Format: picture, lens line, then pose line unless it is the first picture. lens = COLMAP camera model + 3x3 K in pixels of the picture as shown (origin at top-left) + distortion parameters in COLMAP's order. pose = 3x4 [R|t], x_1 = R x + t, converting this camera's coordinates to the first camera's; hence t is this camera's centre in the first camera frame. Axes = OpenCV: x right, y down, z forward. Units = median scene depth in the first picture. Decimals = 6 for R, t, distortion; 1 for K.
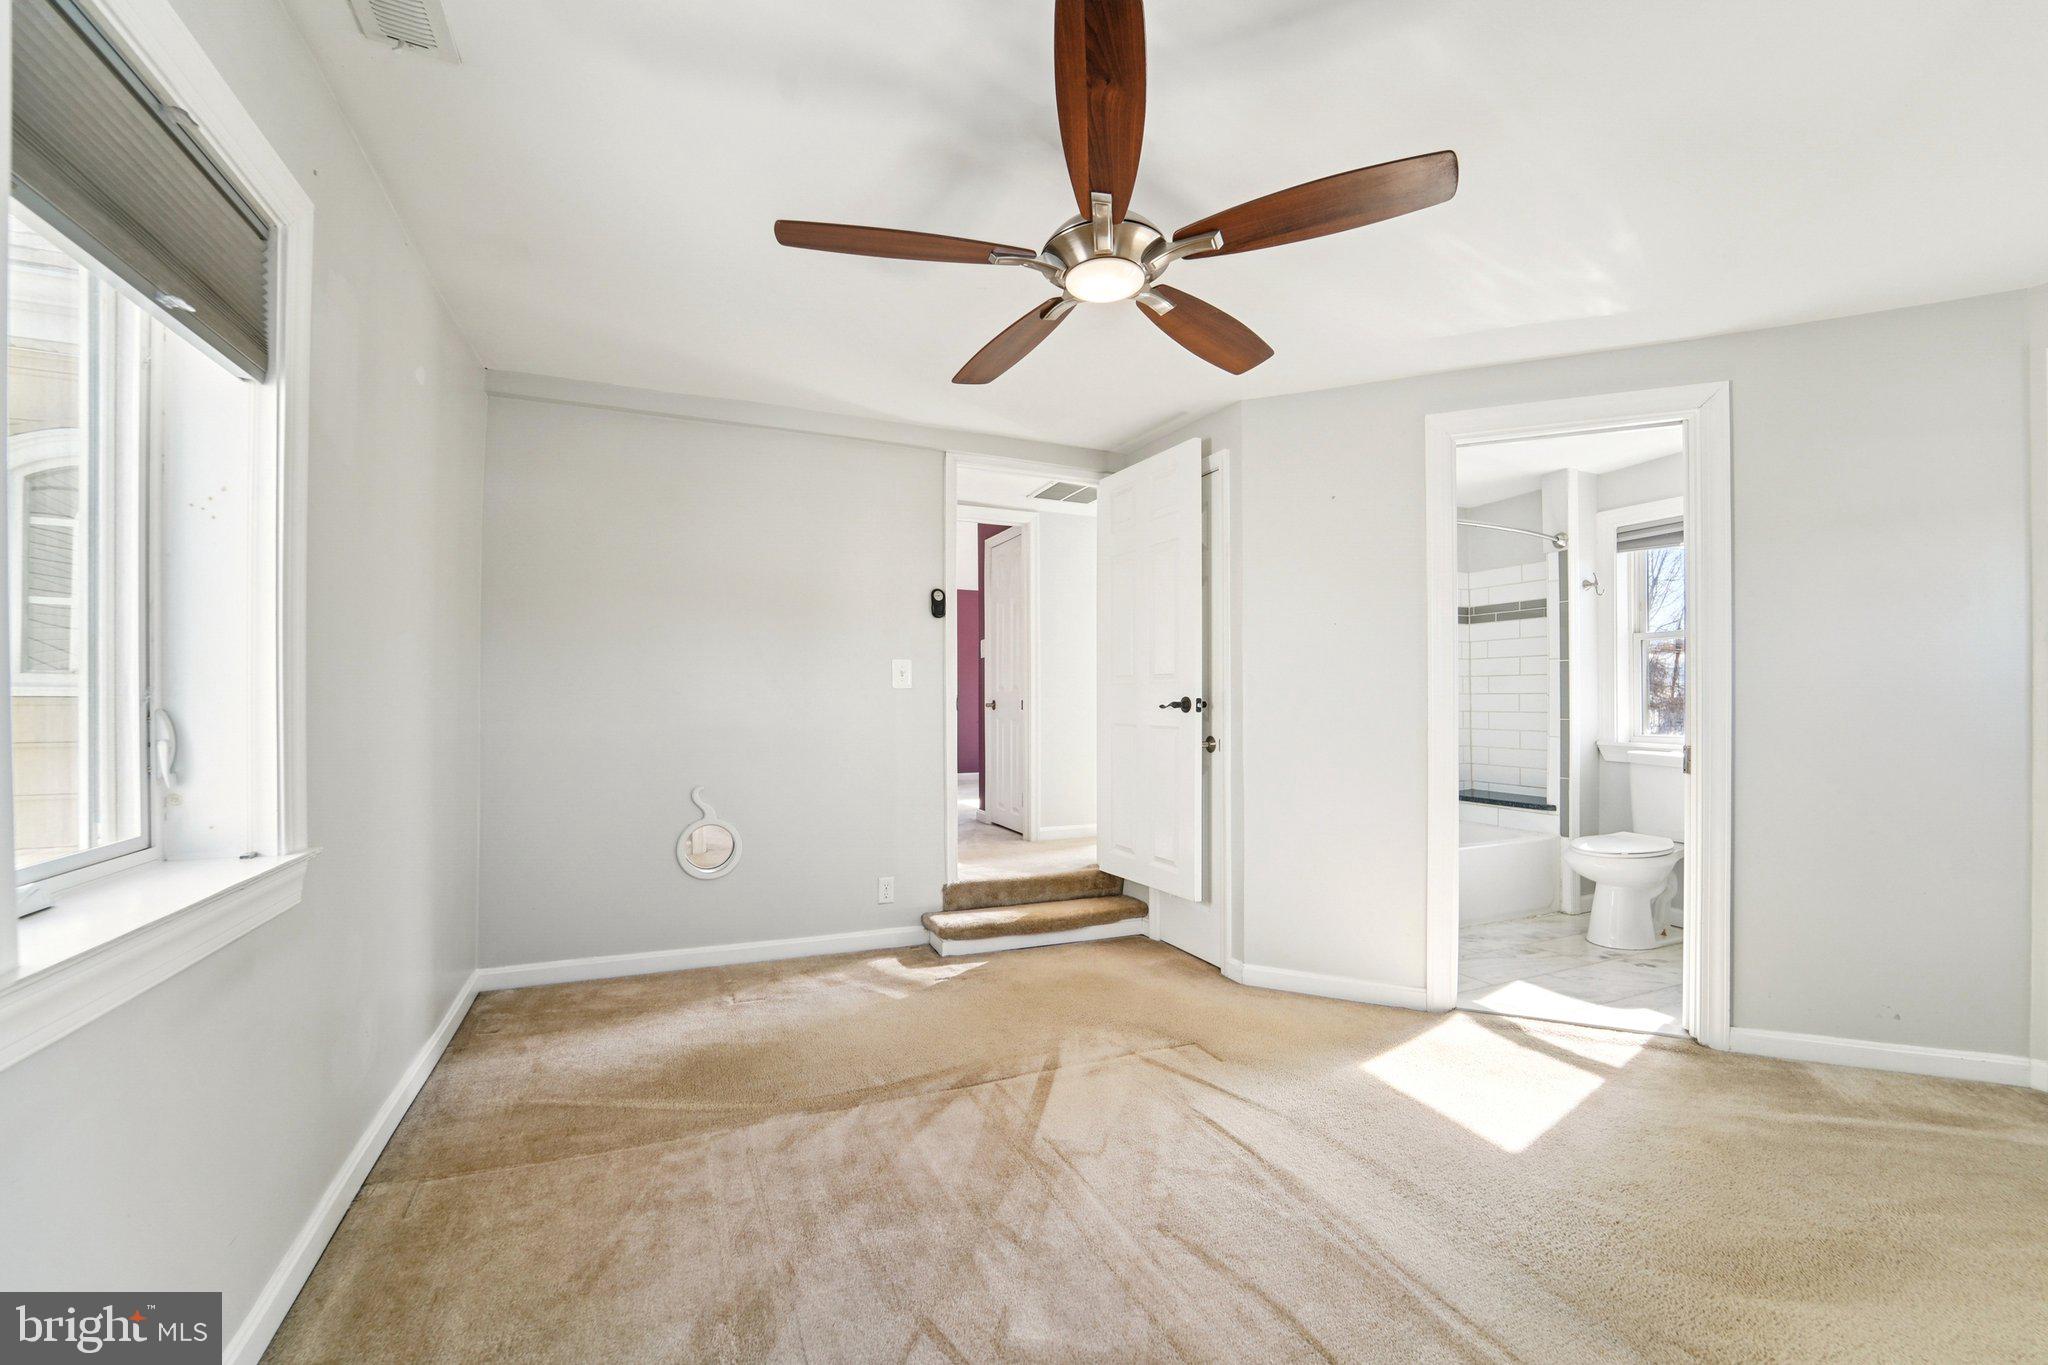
lens RADIAL K [[839.0, 0, 1032.2], [0, 839.0, 687.7], [0, 0, 1]] dist [-0.020077, -0.000126]
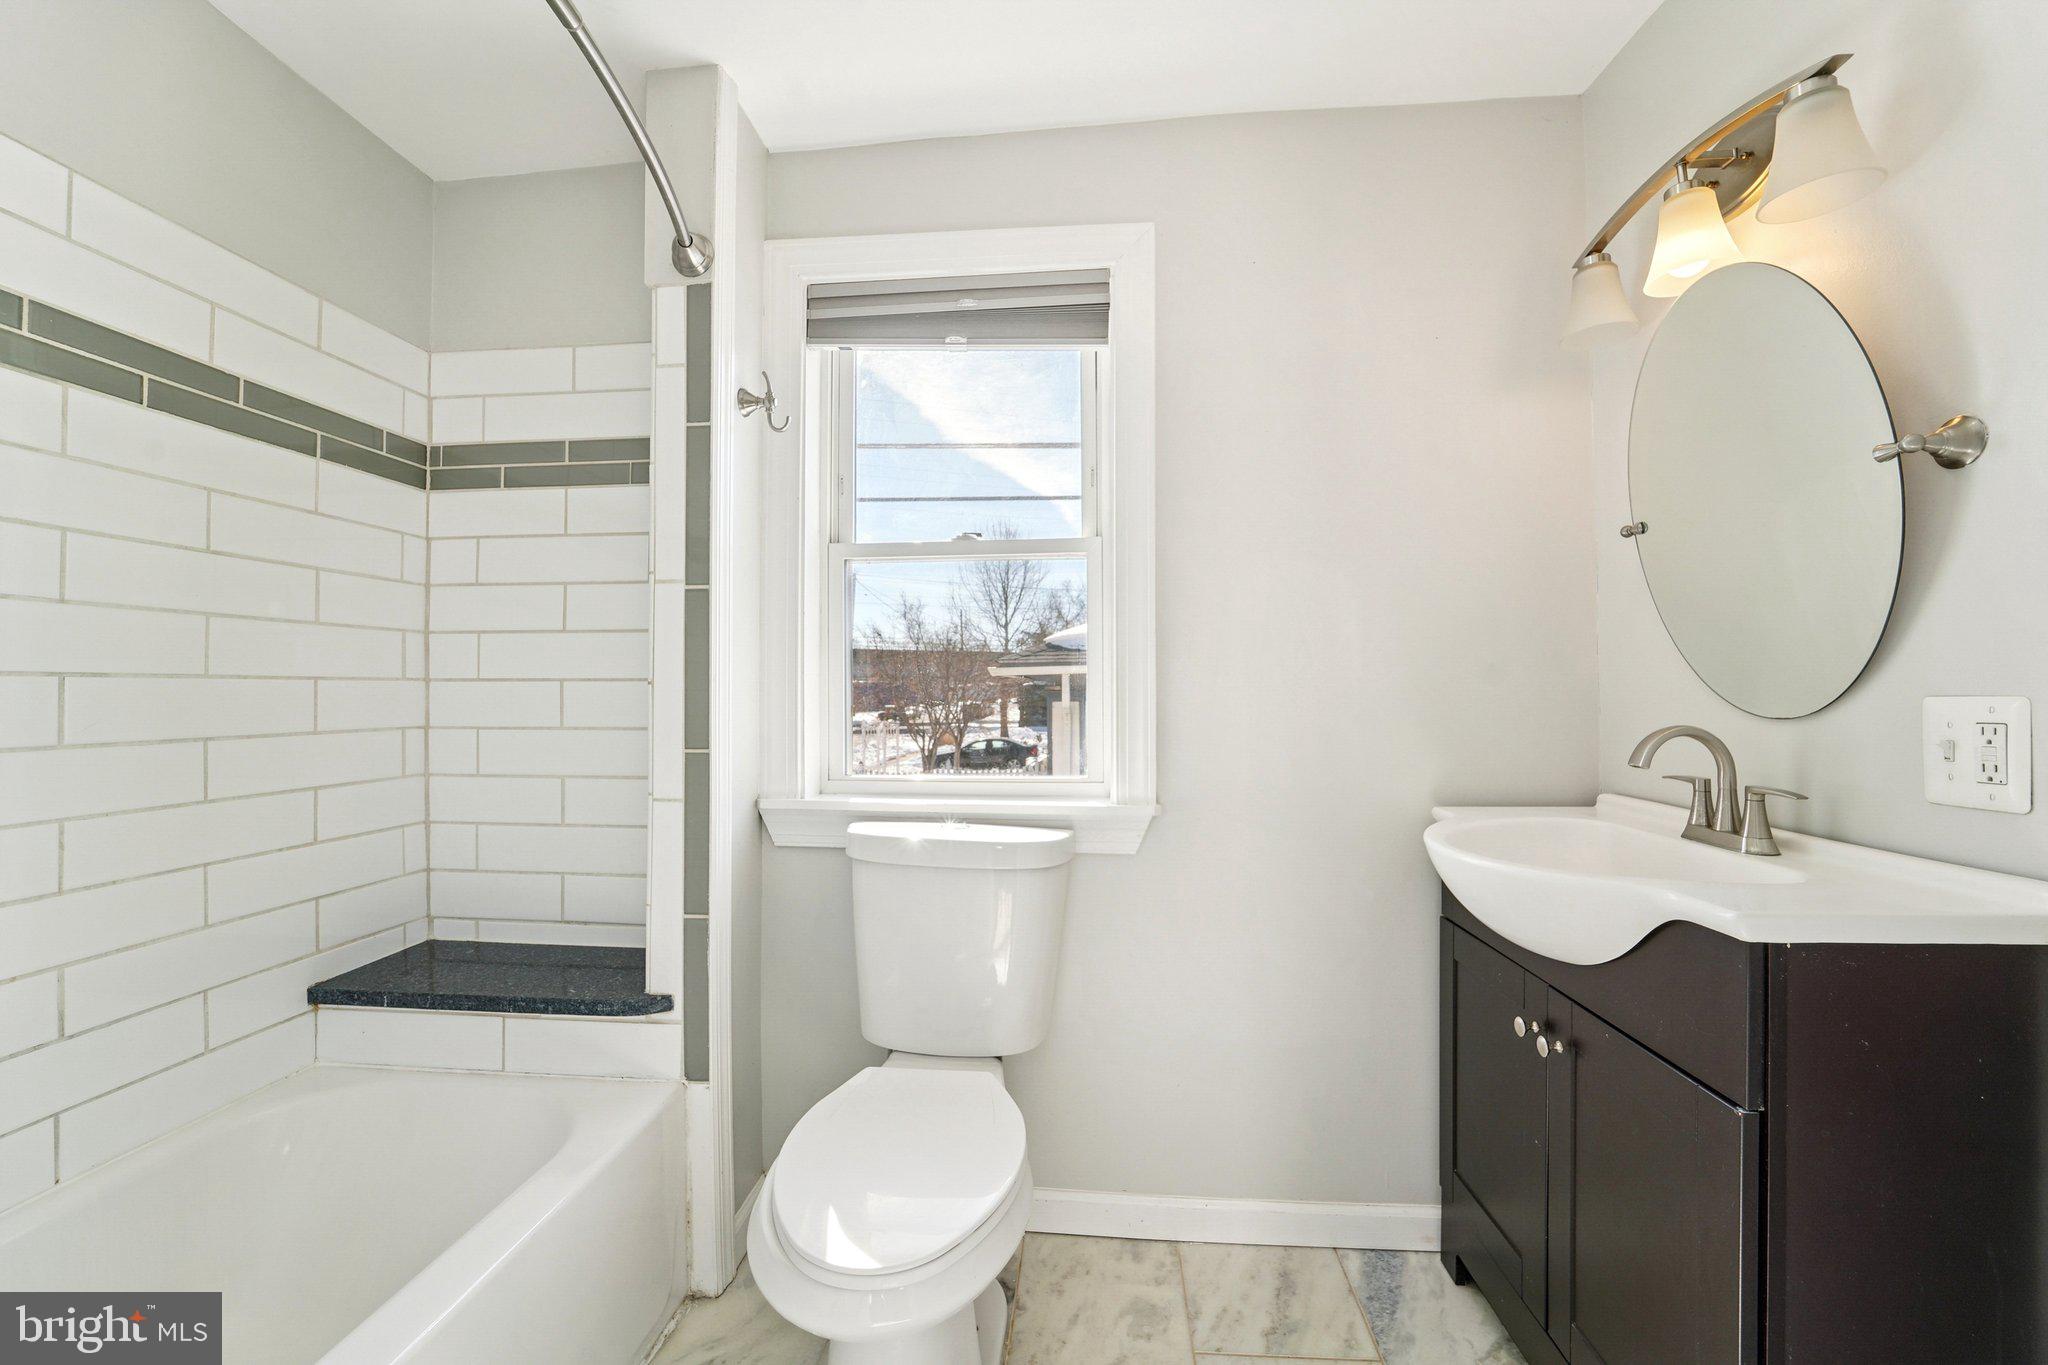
lens RADIAL K [[839.0, 0, 1032.2], [0, 839.0, 687.7], [0, 0, 1]] dist [-0.020077, -0.000126]
pose [[0.475454, 0.007735, 0.879707, 0.391049], [-0.012515, 0.999920, -0.002029, 0.009957], [-0.879652, -0.010045, 0.475513, 0.700339]]
